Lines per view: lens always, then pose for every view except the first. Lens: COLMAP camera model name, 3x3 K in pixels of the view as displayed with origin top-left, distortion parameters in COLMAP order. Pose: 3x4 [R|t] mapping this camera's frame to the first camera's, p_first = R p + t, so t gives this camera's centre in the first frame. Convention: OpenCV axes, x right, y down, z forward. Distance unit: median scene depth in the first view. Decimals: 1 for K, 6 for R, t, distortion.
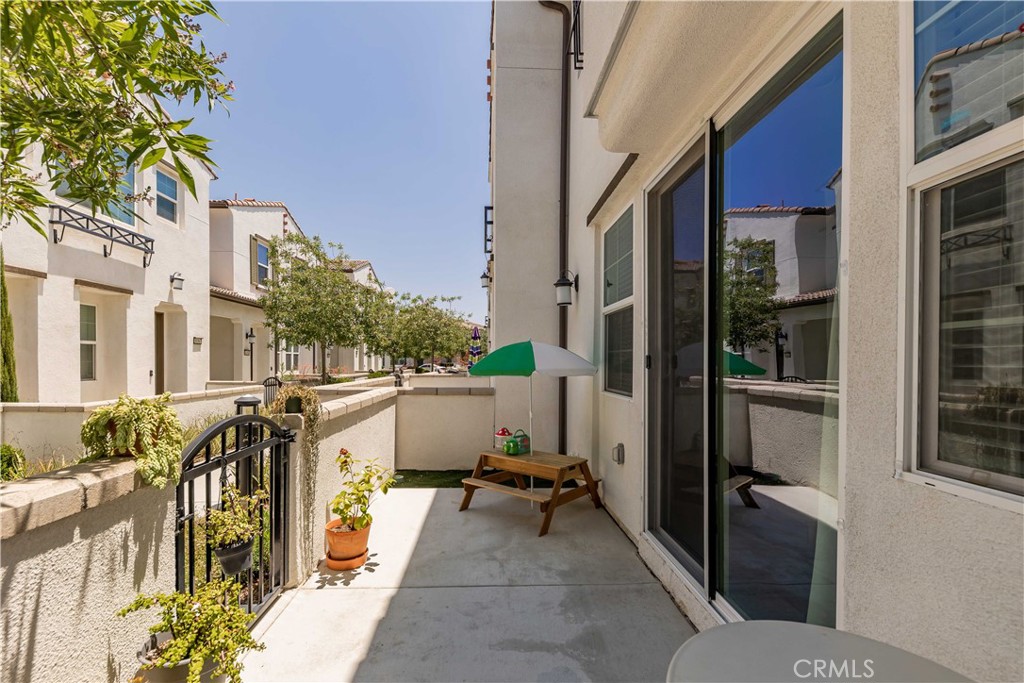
lens RADIAL K [[459.9, 0, 508.8], [0, 459.9, 365.2], [0, 0, 1]] dist [0.001357, -0.000023]
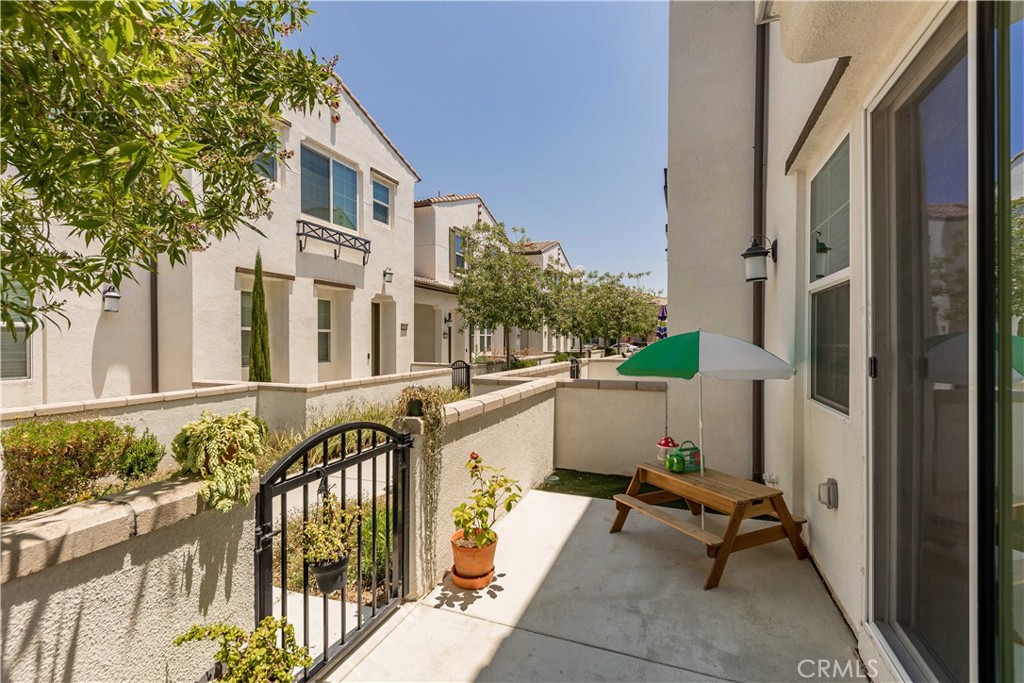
lens RADIAL K [[470.6, 0, 512.0], [0, 470.6, 341.5], [0, 0, 1]] dist [0.025151, -0.011827]
pose [[0.915062, -0.003900, -0.403294, 0.090465], [0.003150, 0.999992, -0.002523, -0.038512], [0.403300, 0.001038, 0.915067, 0.143431]]
